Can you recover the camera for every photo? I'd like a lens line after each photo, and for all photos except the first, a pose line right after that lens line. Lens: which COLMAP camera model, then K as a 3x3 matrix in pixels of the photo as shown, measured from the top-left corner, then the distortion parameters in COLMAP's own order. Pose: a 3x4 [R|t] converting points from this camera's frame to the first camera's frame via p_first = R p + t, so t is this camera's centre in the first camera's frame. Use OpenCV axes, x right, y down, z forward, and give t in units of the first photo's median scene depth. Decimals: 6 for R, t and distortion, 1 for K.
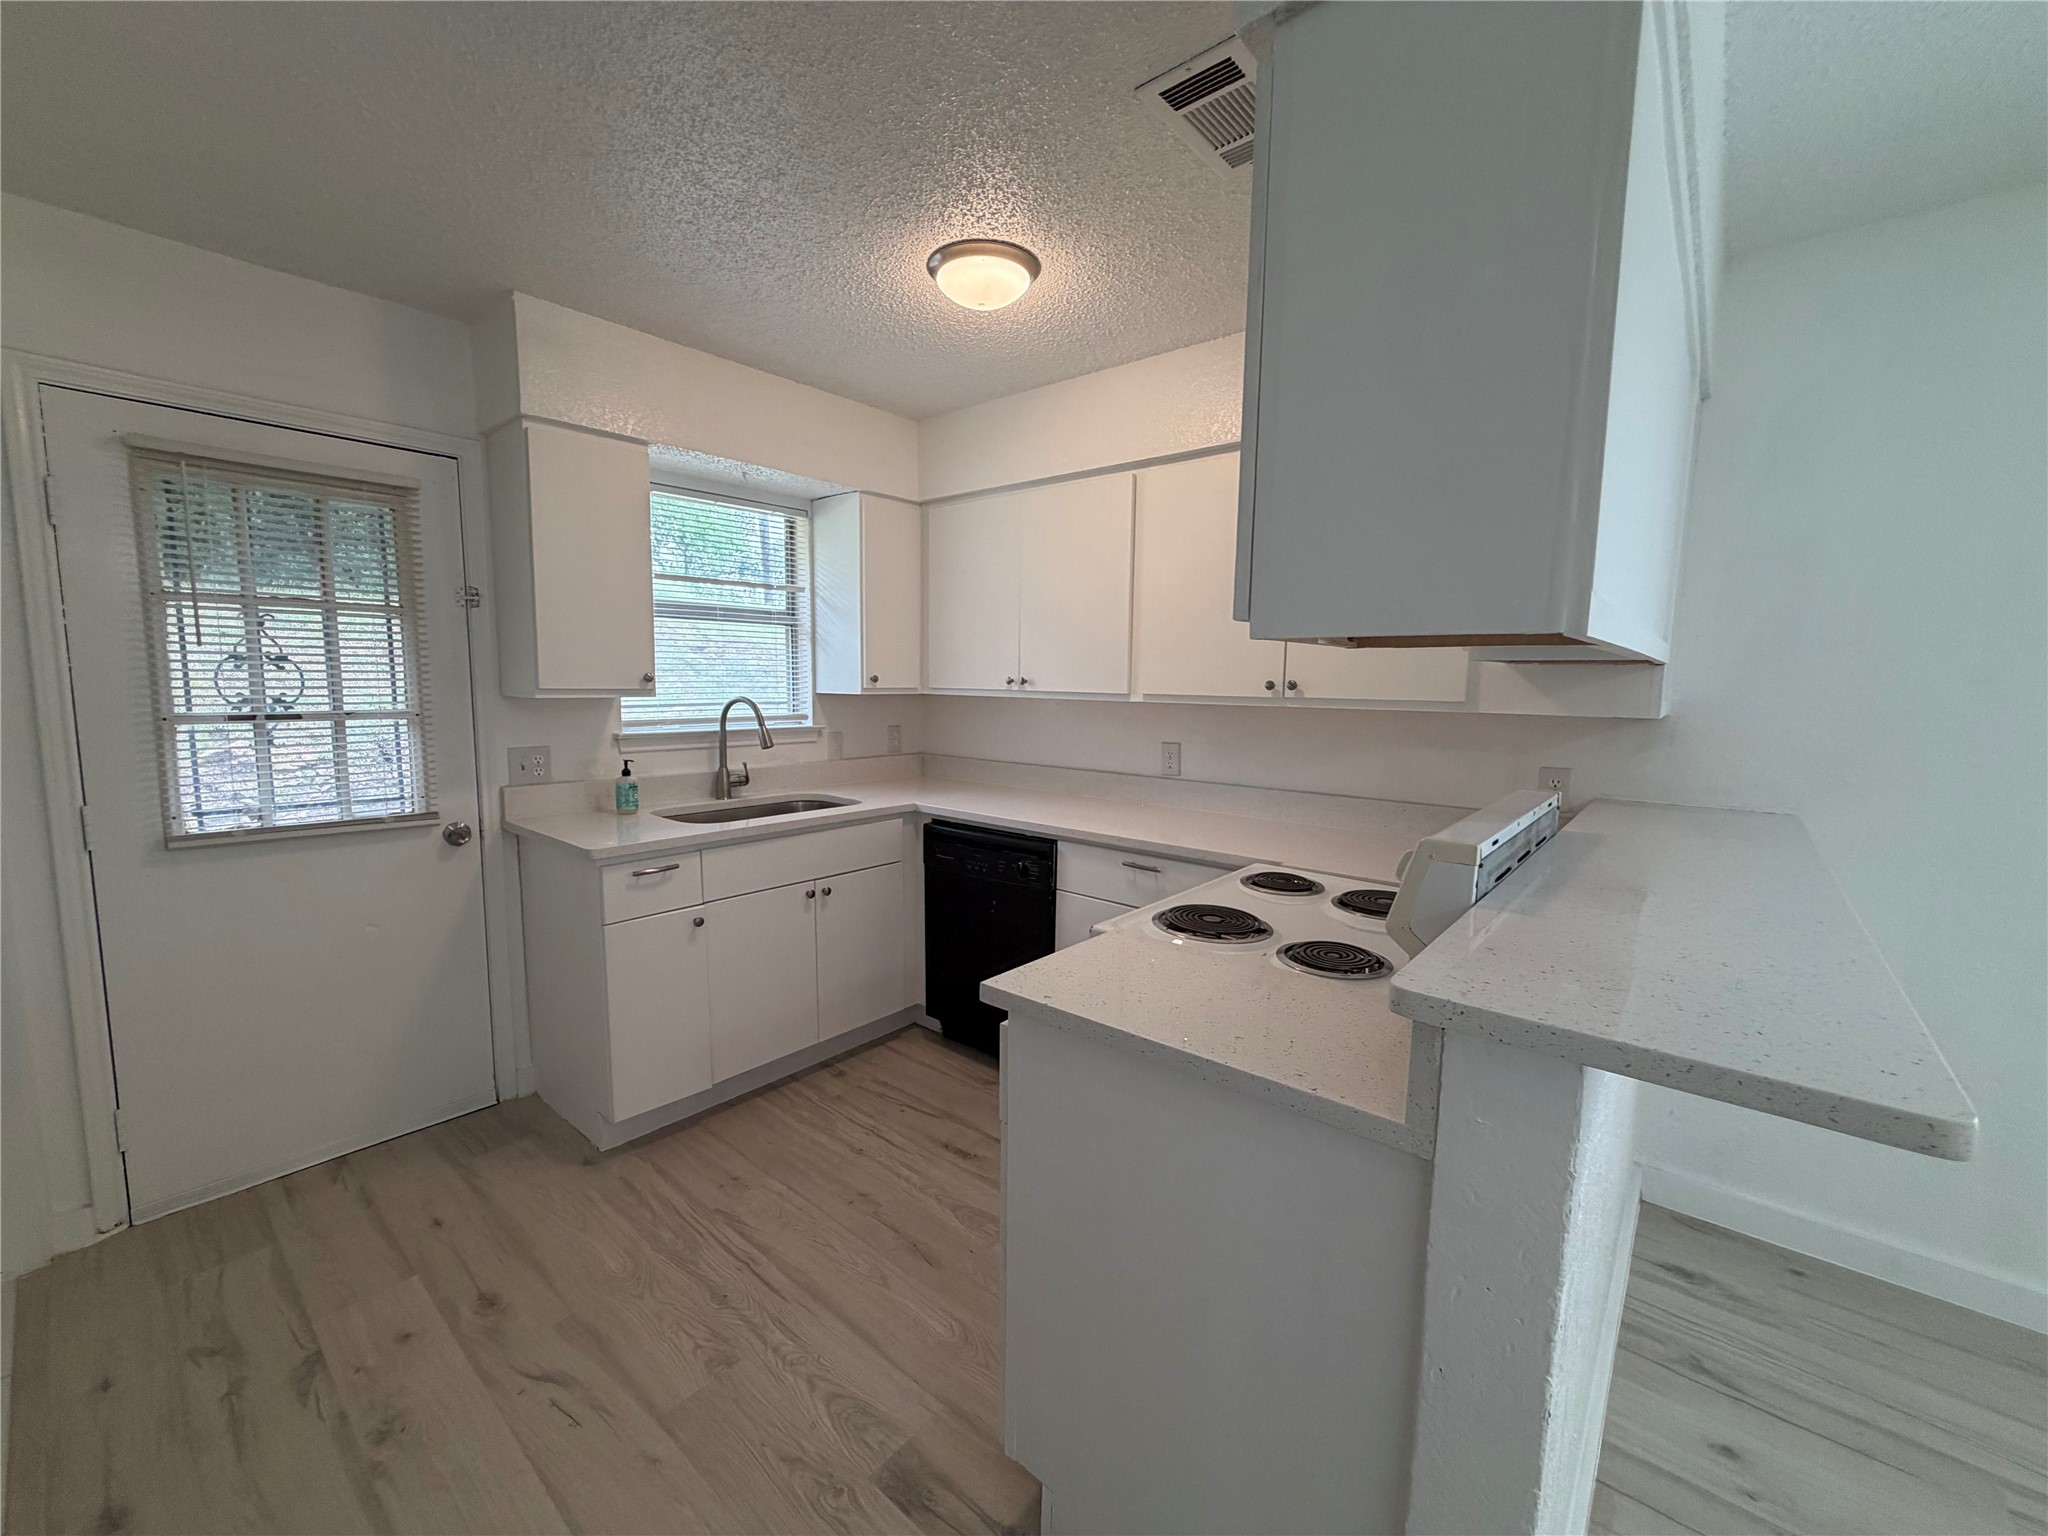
lens RADIAL K [[811.8, 0, 1017.5], [0, 811.8, 777.2], [0, 0, 1]] dist [-0.002448, -0.000143]
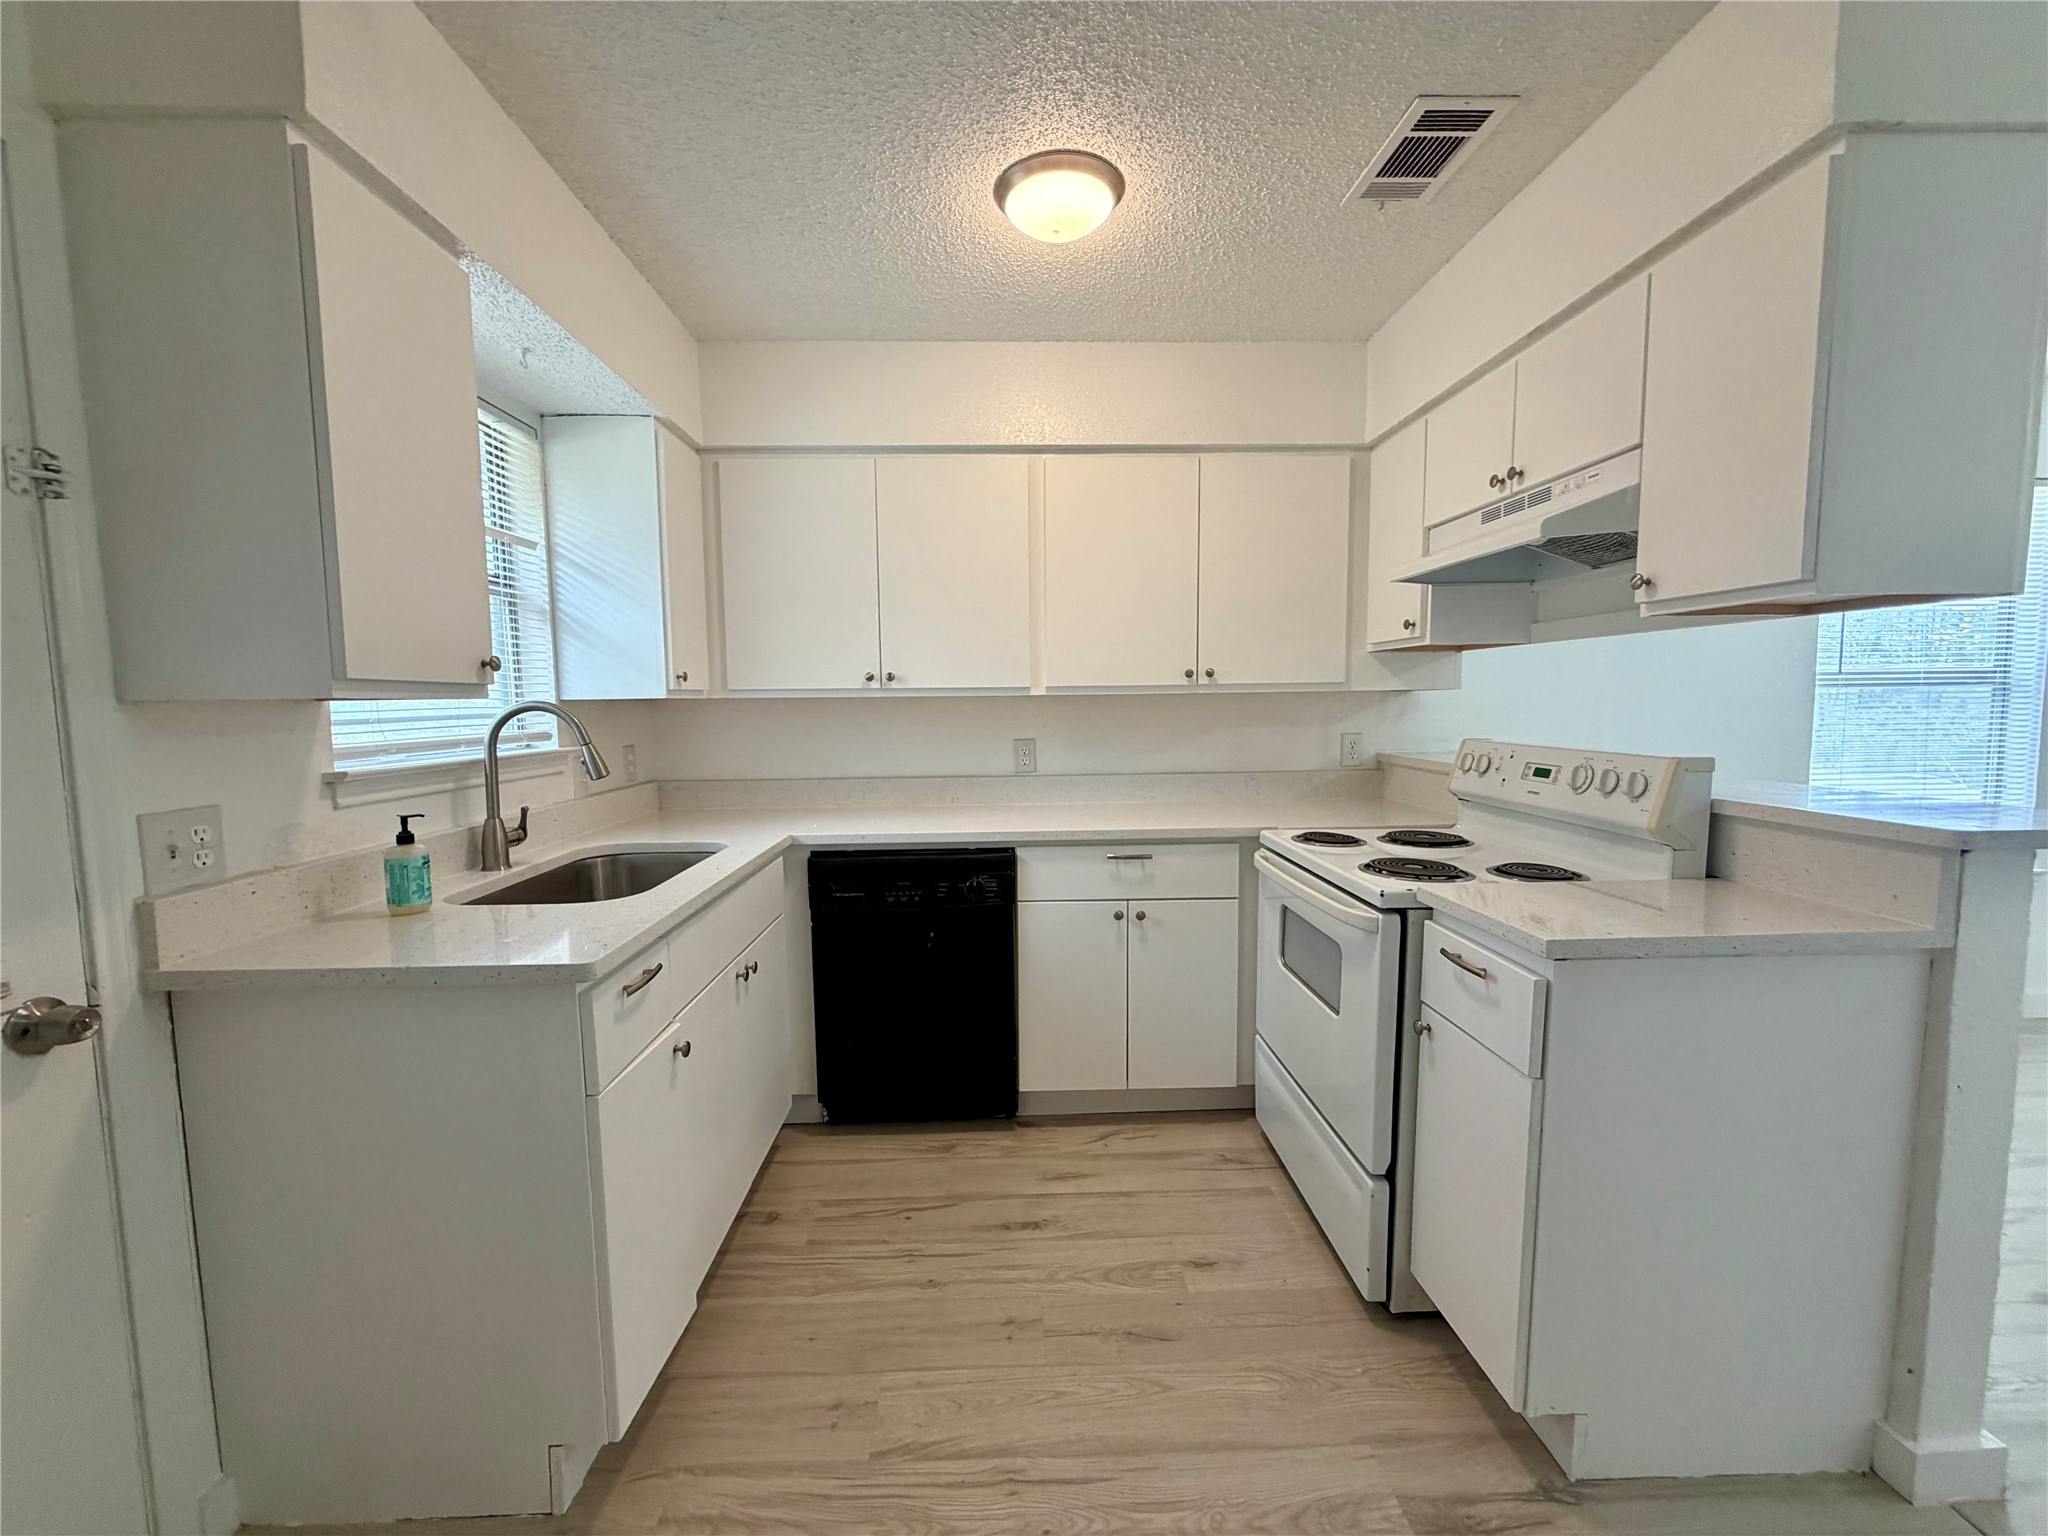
lens RADIAL K [[811.8, 0, 1016.5], [0, 811.8, 776.2], [0, 0, 1]] dist [-0.002448, -0.000143]
pose [[0.743347, -0.084271, 0.663577, -0.519760], [0.103141, 0.994608, 0.010770, -0.010423], [-0.660907, 0.060436, 0.748031, 0.302844]]
